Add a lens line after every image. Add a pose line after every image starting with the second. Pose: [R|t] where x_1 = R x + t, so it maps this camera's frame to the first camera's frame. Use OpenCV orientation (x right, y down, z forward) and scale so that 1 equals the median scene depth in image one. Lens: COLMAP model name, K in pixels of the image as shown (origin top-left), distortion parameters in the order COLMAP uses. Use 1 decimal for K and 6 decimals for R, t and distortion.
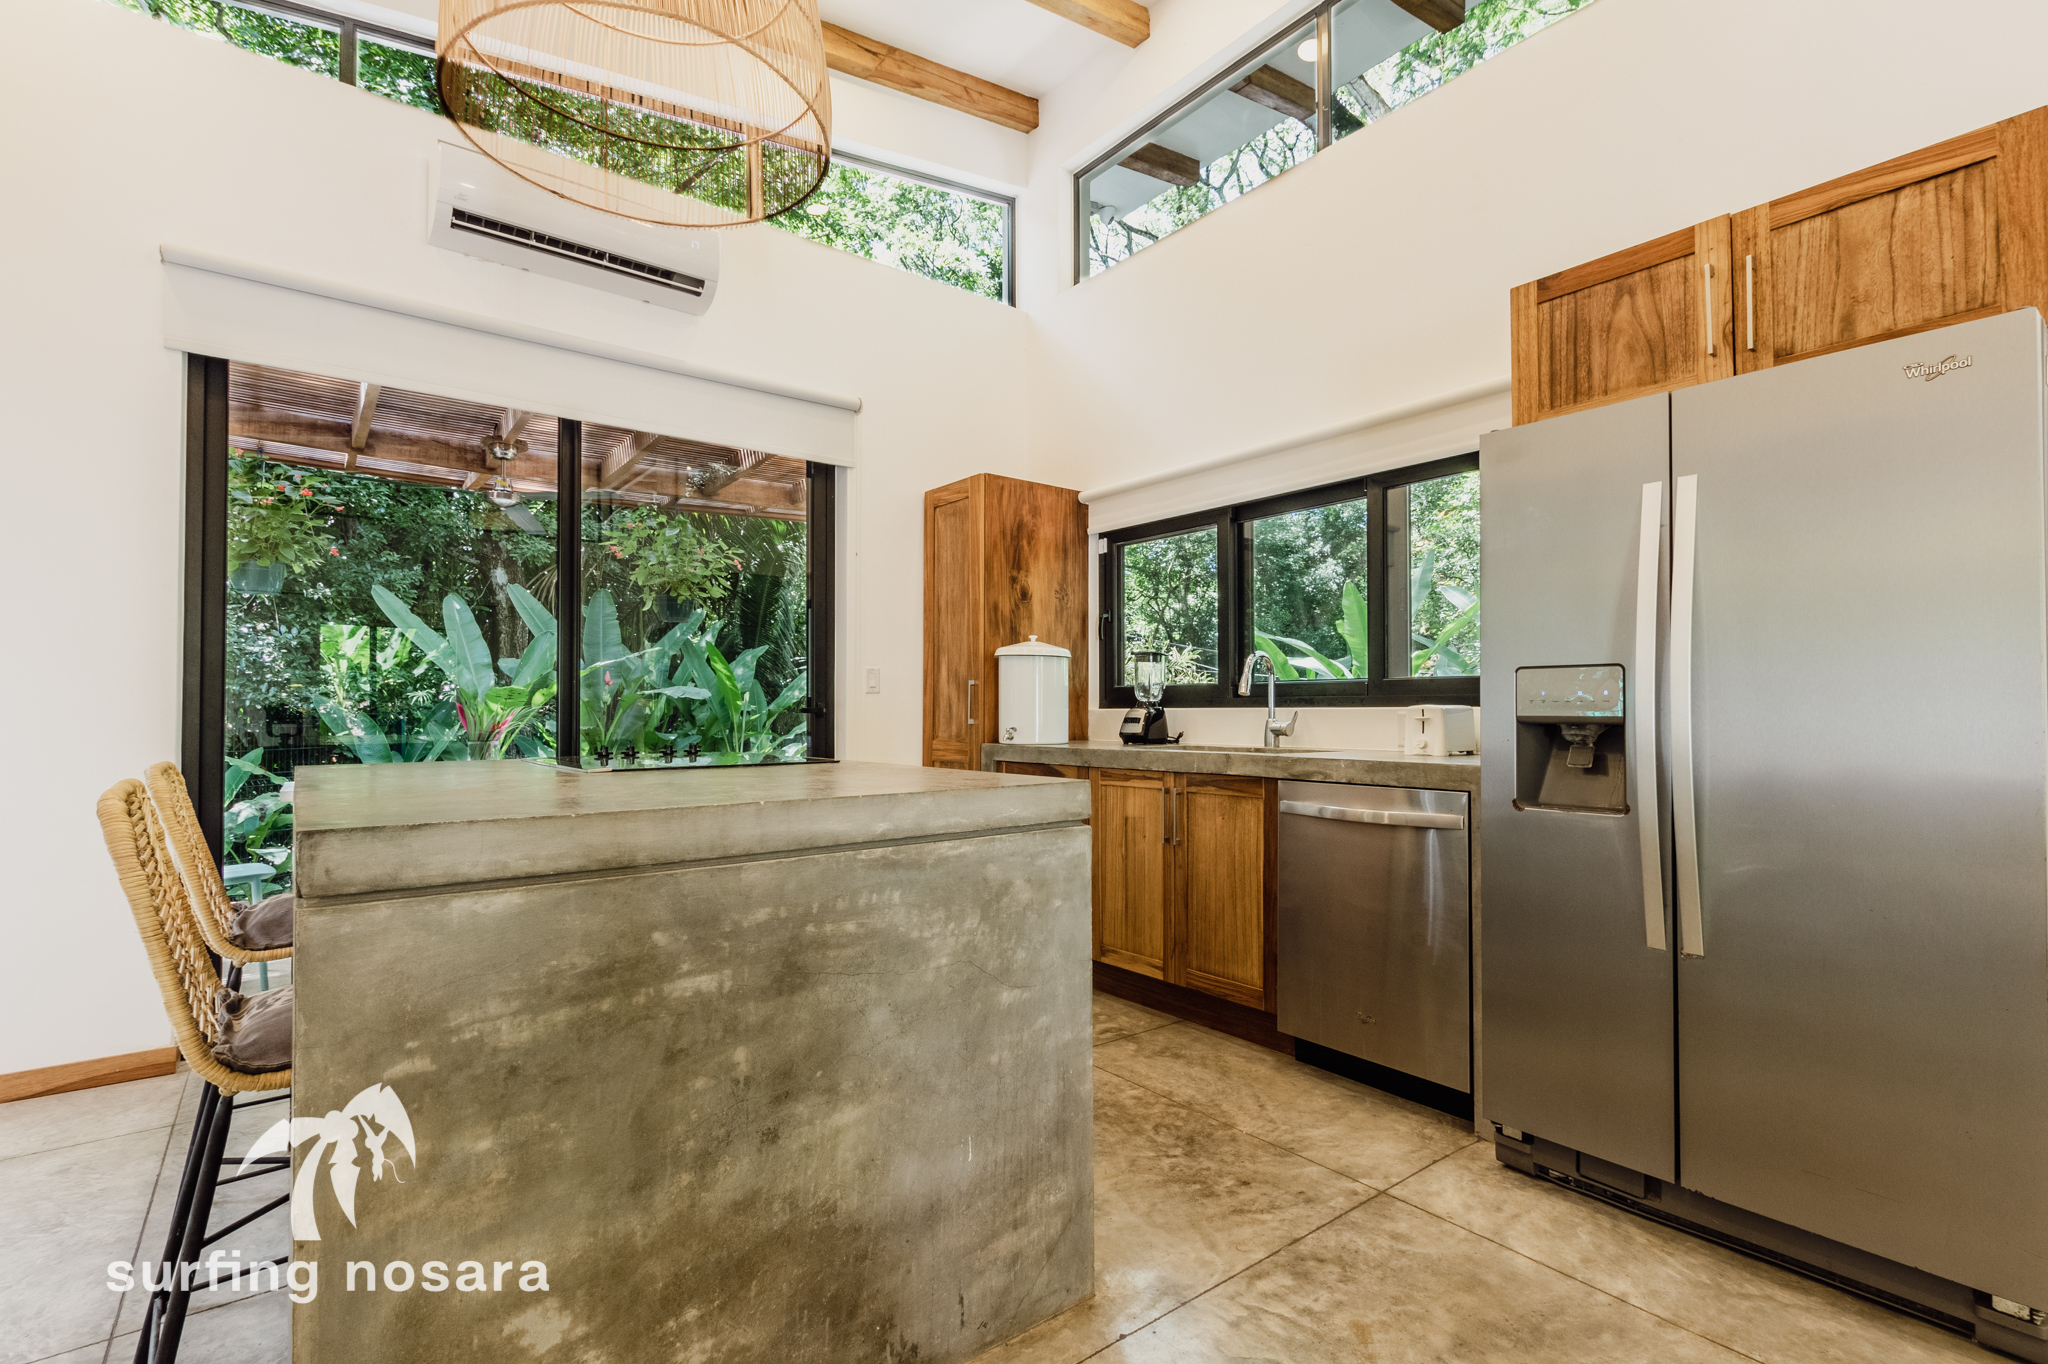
lens RADIAL K [[929.2, 0, 1024.5], [0, 929.2, 698.2], [0, 0, 1]] dist [0.005742, -0.004116]
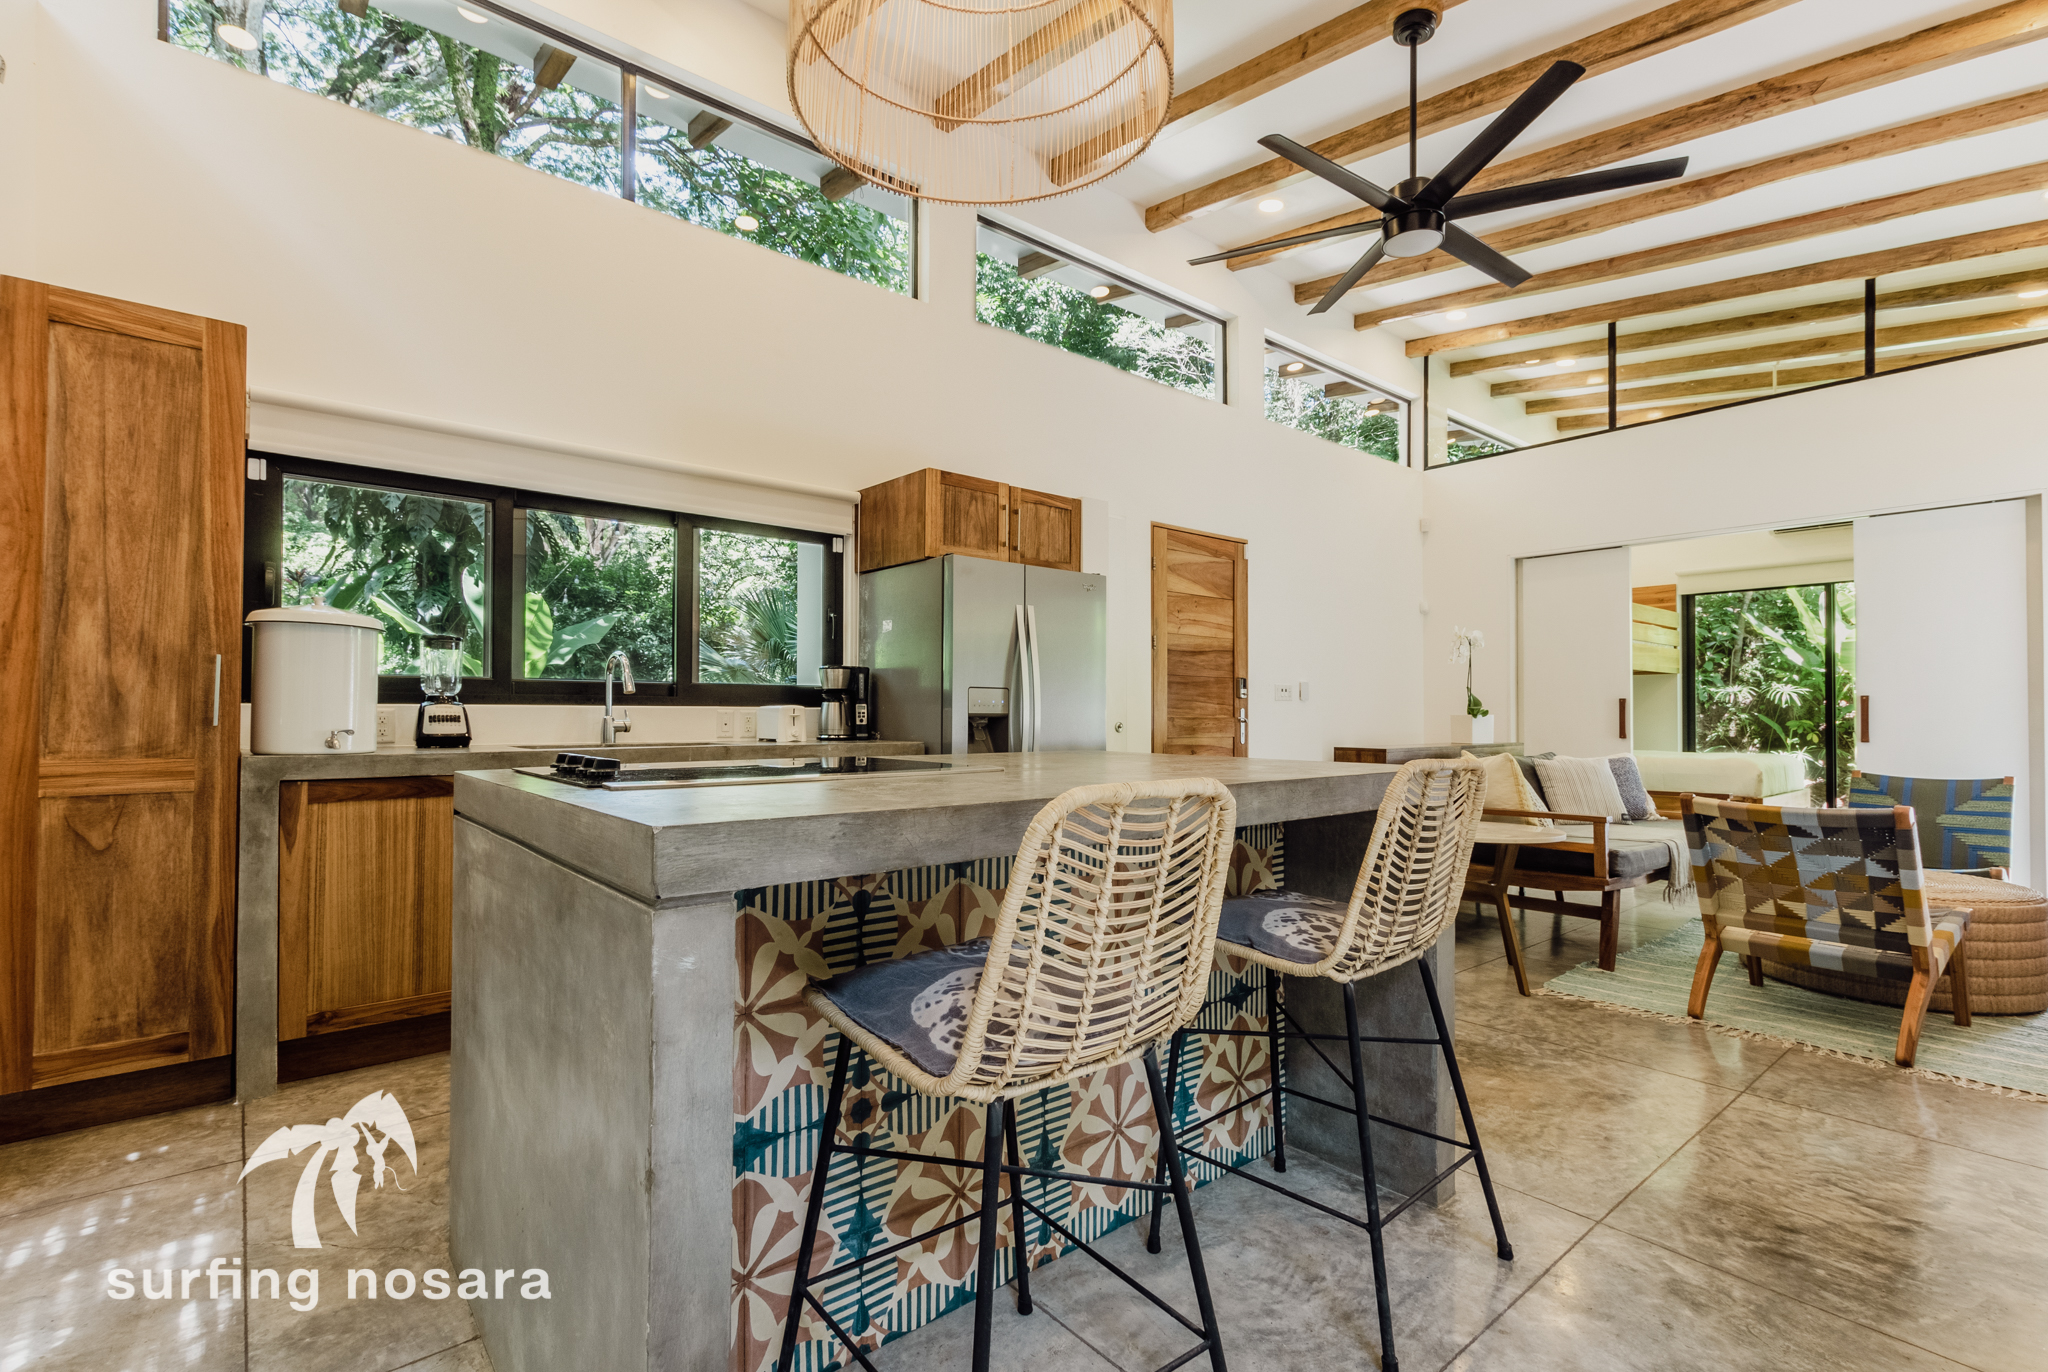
lens RADIAL K [[934.9, 0, 1023.4], [0, 934.9, 712.9], [0, 0, 1]] dist [-0.000657, -0.000056]
pose [[-0.023362, 0.010558, 0.999671, -0.724168], [-0.013456, 0.999850, -0.010874, 0.021399], [-0.999636, -0.013706, -0.023217, 0.508098]]
